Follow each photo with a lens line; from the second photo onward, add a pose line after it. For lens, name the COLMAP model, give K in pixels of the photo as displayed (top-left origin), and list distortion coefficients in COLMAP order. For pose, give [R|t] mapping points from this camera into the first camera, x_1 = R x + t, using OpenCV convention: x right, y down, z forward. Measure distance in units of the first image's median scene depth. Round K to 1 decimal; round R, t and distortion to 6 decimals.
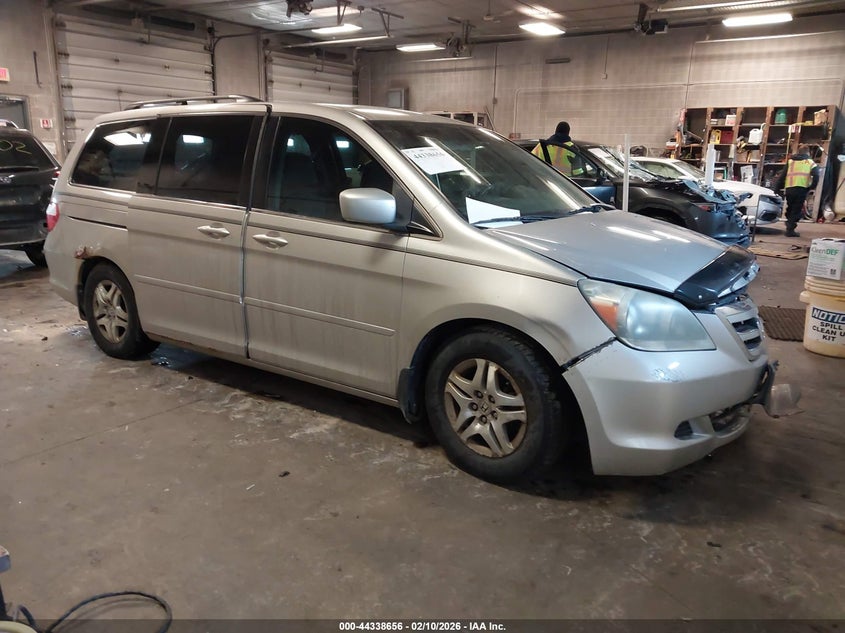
lens RADIAL K [[672.7, 0, 422.5], [0, 672.7, 316.5], [0, 0, 1]] dist [0.006118, -0.003021]
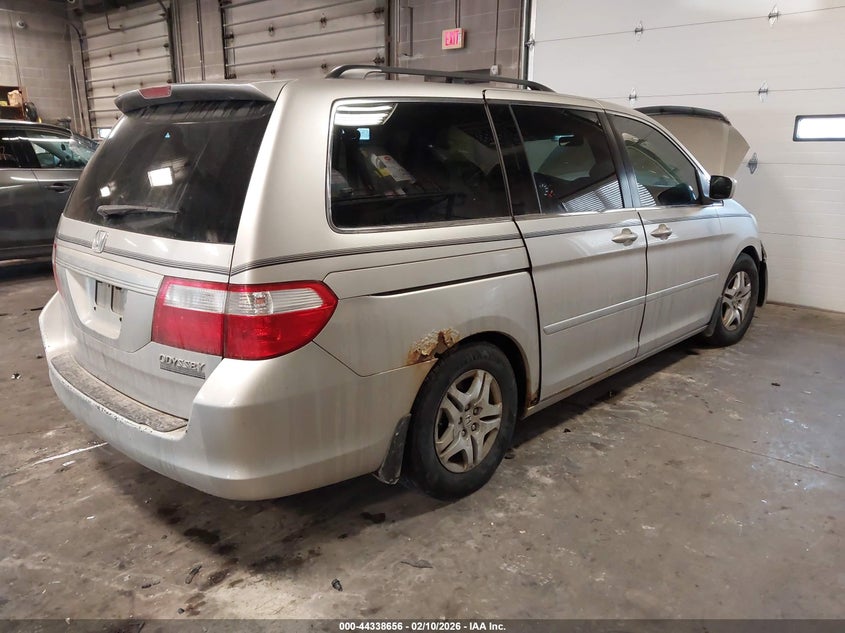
lens RADIAL K [[672.7, 0, 422.5], [0, 672.7, 316.5], [0, 0, 1]] dist [0.006118, -0.003021]
pose [[0.140585, -0.263624, 0.954326, -1.187626], [0.232100, 0.945814, 0.227081, -0.282846], [-0.962479, 0.189574, 0.194154, 1.054109]]
